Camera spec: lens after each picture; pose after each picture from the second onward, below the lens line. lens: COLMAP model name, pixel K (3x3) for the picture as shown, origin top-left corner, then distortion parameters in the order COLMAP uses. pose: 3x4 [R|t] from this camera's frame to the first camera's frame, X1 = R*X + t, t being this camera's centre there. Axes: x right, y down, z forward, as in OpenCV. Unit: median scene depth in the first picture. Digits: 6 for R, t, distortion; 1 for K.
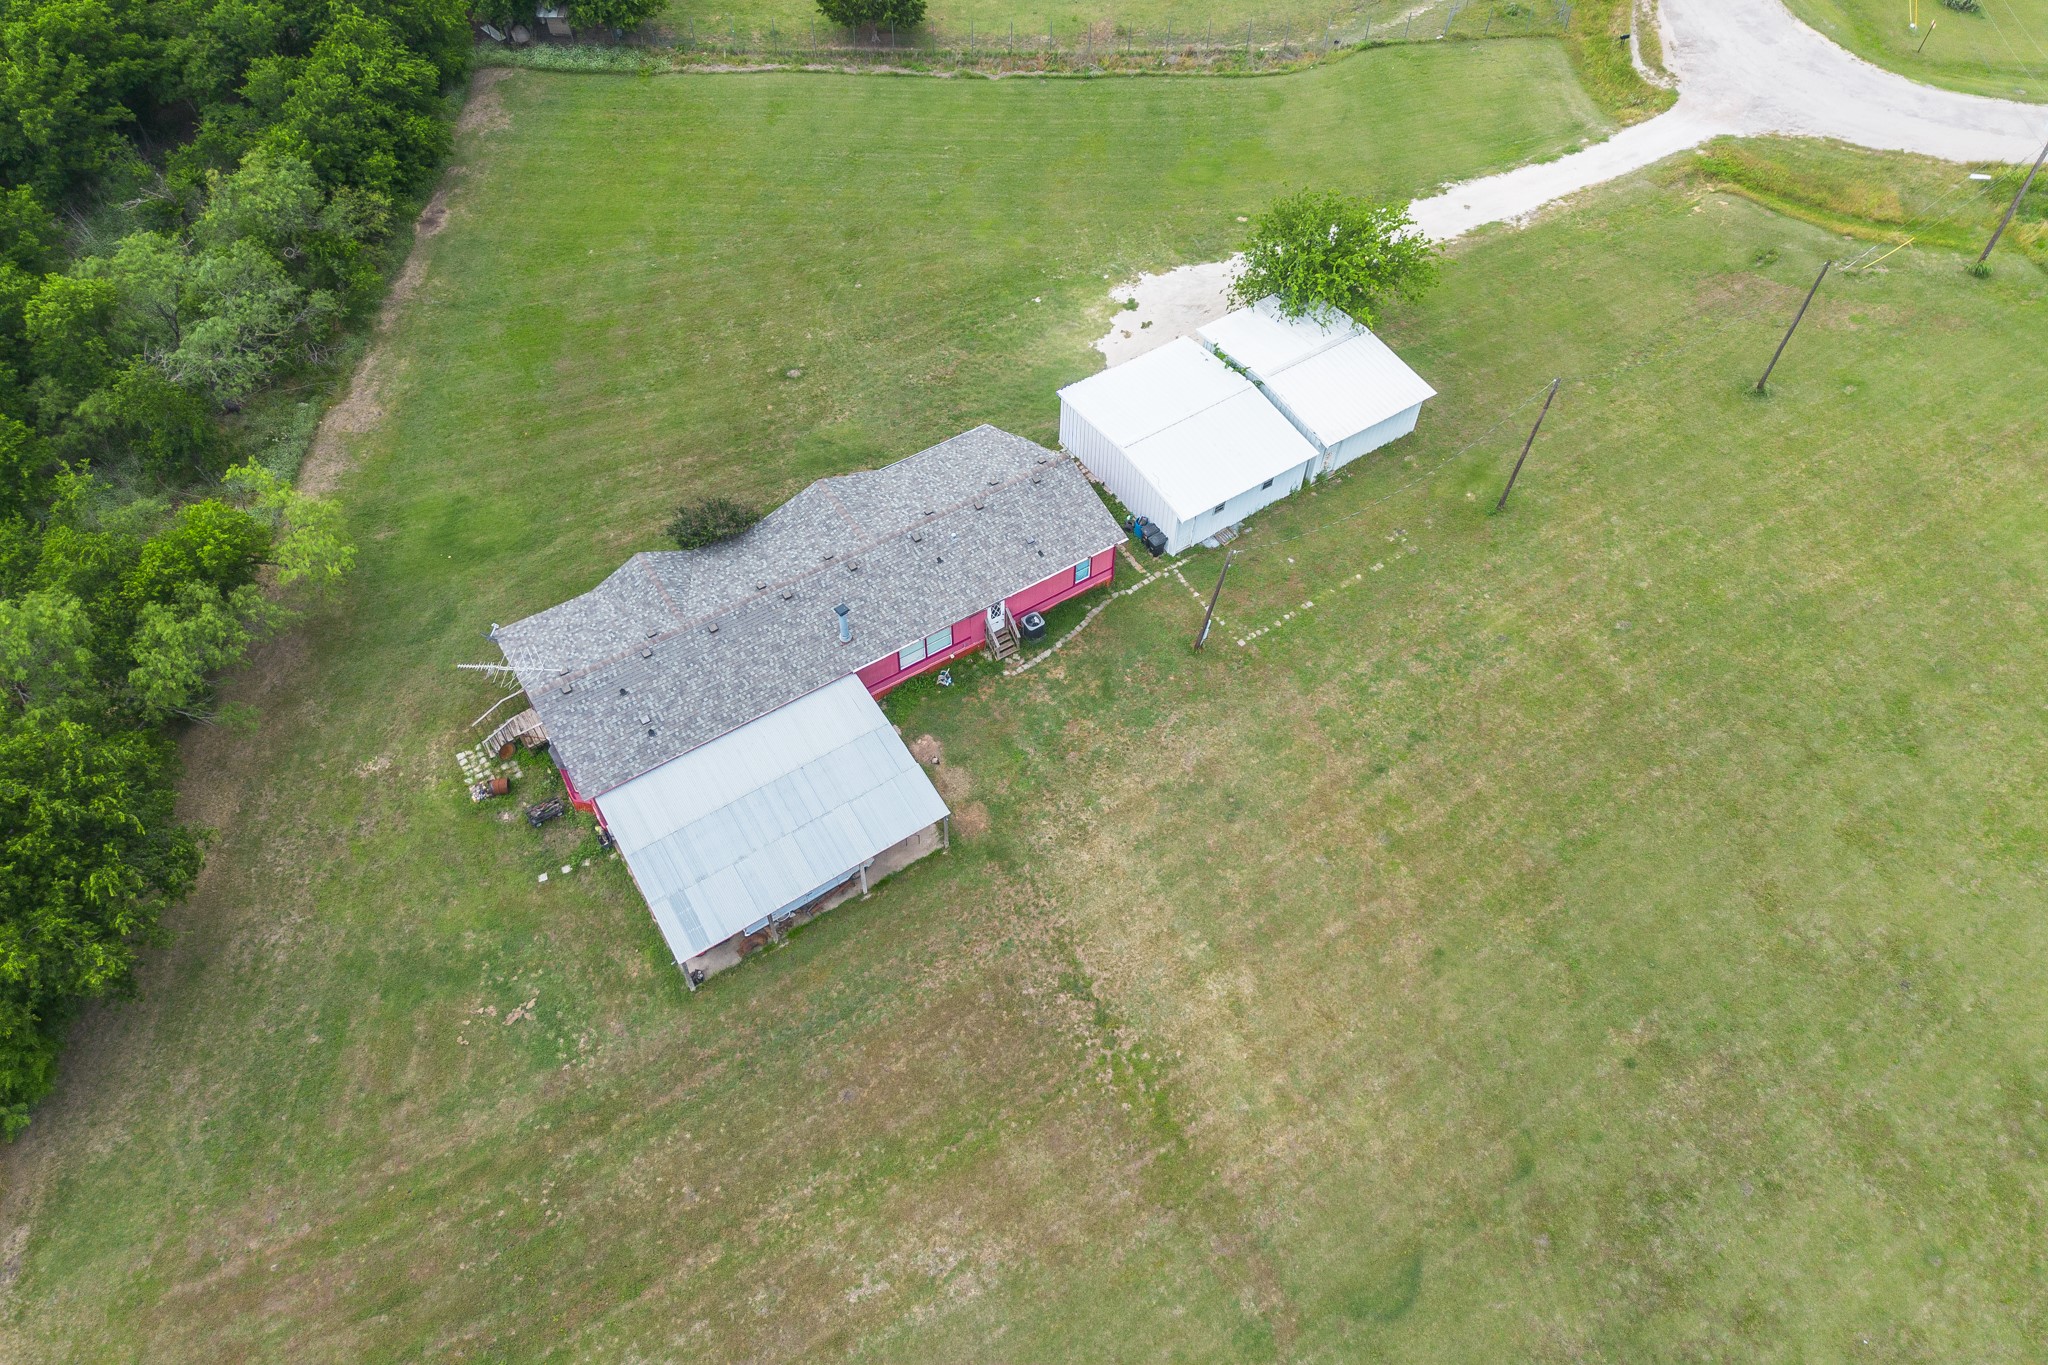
lens RADIAL K [[1384.3, 0, 1028.1], [0, 1384.3, 615.6], [0, 0, 1]] dist [0.324969, -0.344958]
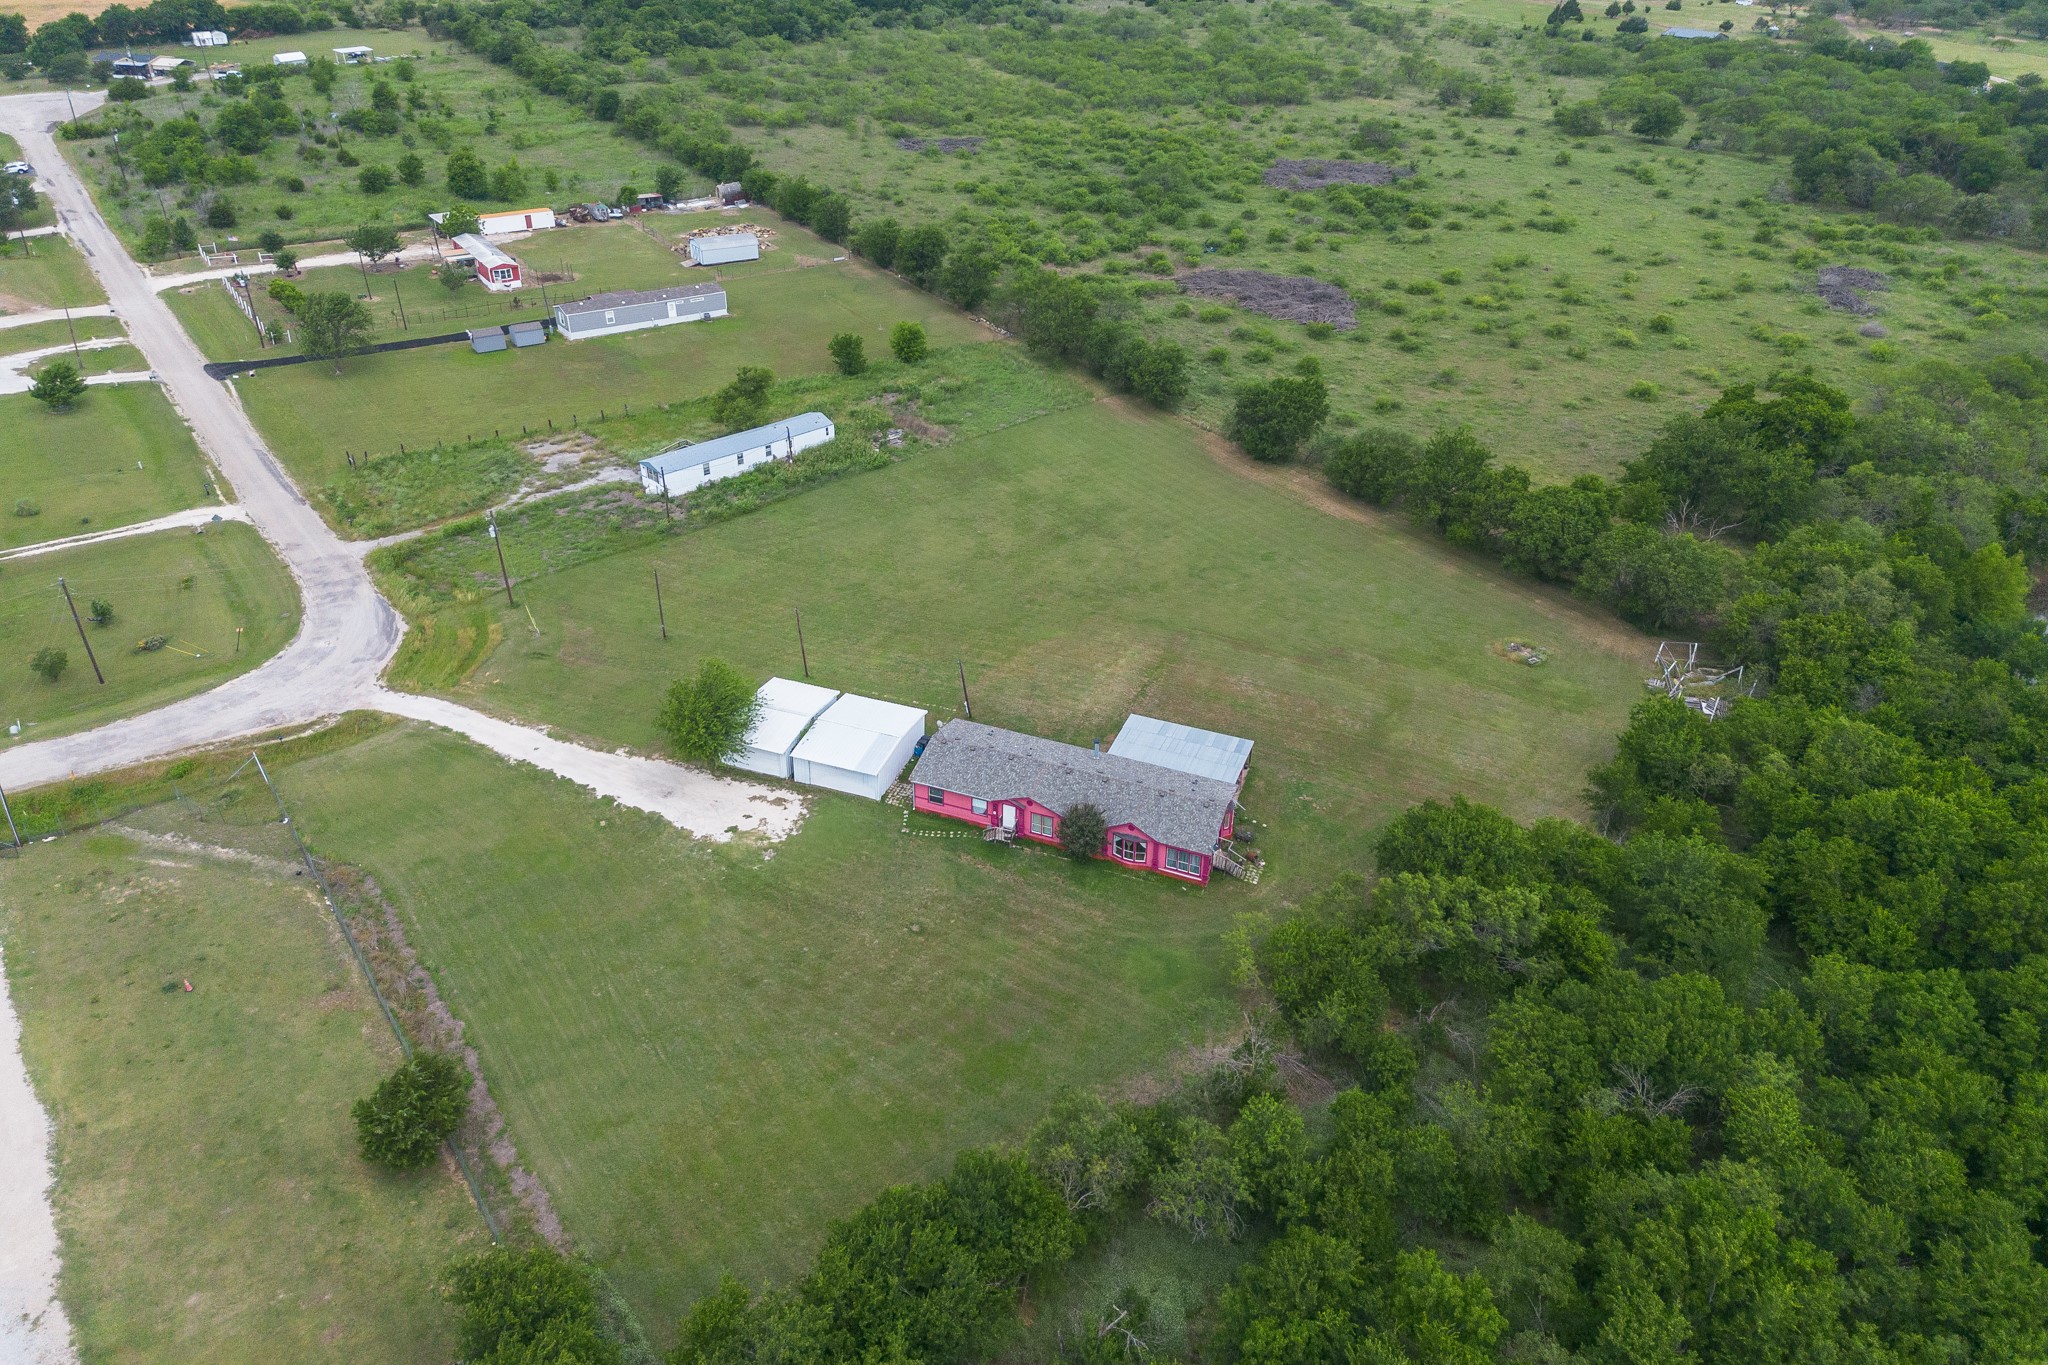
lens RADIAL K [[1384.3, 0, 1028.1], [0, 1384.3, 615.6], [0, 0, 1]] dist [0.324969, -0.344958]
pose [[-0.597404, -0.410919, 0.688661, -0.996803], [0.602294, 0.337081, 0.723615, -1.138719], [-0.529482, 0.847066, 0.046121, 0.577313]]
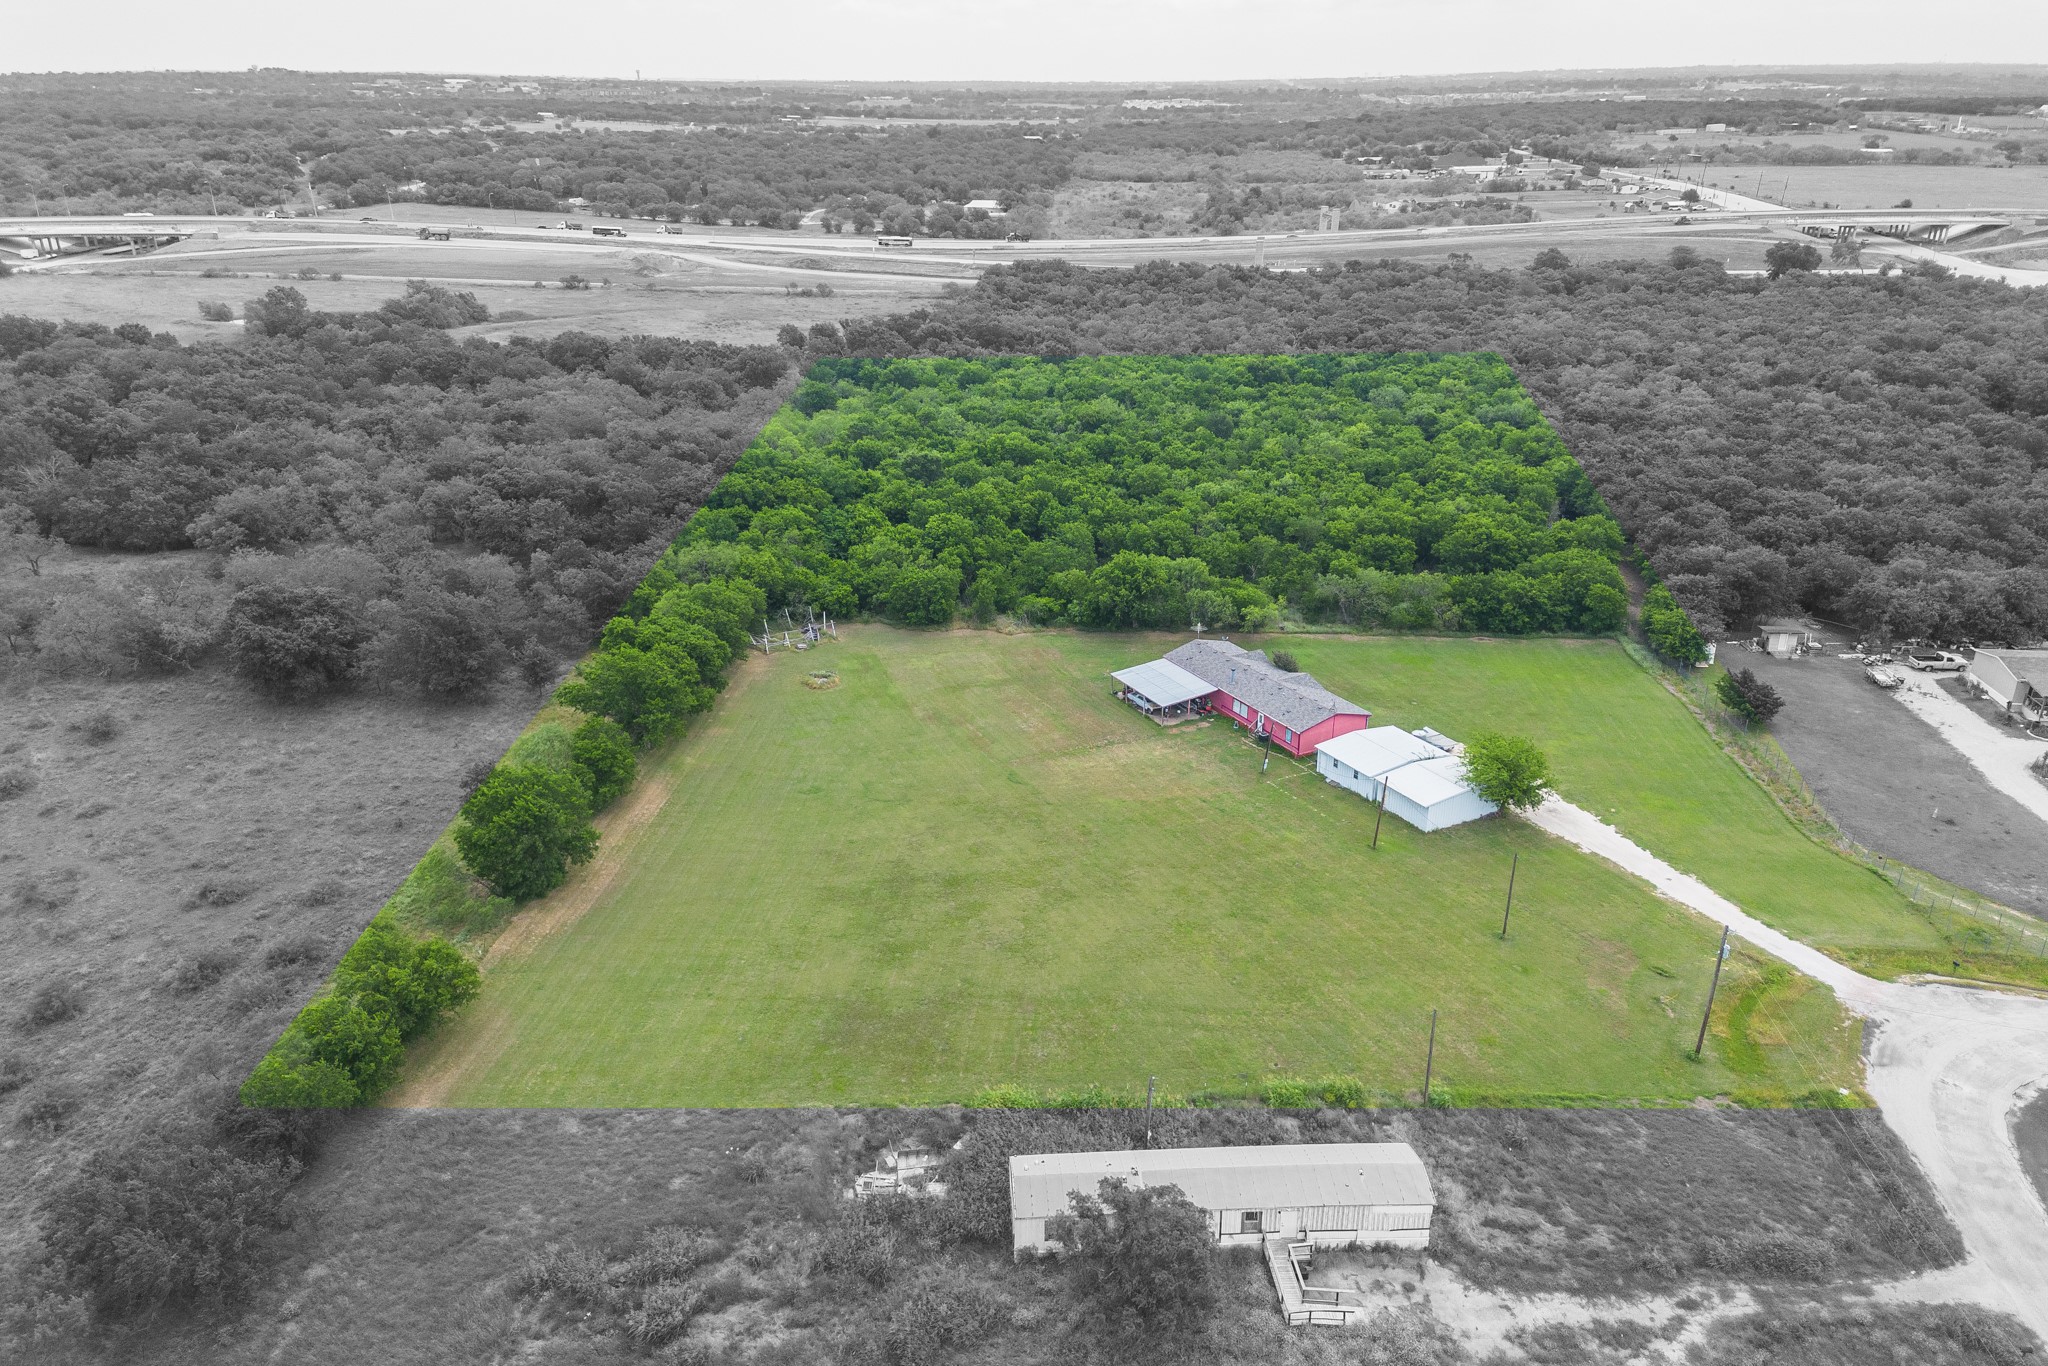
lens RADIAL K [[1368.5, 0, 1020.7], [0, 1368.5, 639.6], [0, 0, 1]] dist [0.312971, -0.327991]
pose [[-0.077992, 0.347384, -0.934474, 1.745974], [-0.767180, 0.577683, 0.278779, -0.342645], [0.636673, 0.738652, 0.221451, 0.060532]]
